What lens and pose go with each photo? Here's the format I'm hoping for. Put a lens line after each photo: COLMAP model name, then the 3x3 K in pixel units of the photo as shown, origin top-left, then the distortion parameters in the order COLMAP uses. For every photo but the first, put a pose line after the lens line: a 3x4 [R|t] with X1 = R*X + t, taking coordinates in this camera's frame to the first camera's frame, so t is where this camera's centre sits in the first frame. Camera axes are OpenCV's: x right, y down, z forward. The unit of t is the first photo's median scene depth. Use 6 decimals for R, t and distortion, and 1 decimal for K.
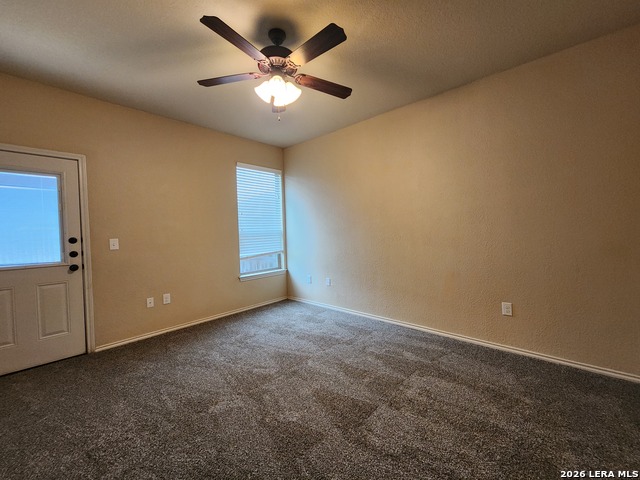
lens RADIAL K [[260.3, 0, 325.7], [0, 260.3, 236.3], [0, 0, 1]] dist [0.003296, -0.002799]
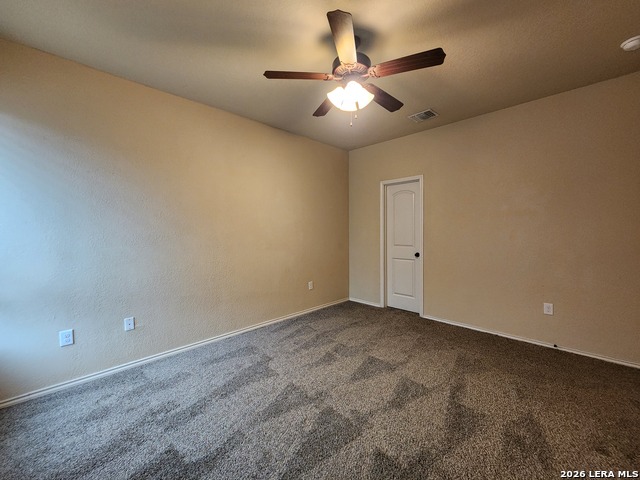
lens RADIAL K [[260.3, 0, 325.7], [0, 260.3, 236.3], [0, 0, 1]] dist [0.003296, -0.002799]
pose [[0.038603, 0.004384, 0.999245, -0.857443], [0.027537, 0.999606, -0.005449, -0.014162], [-0.998875, 0.027726, 0.038467, 0.781968]]
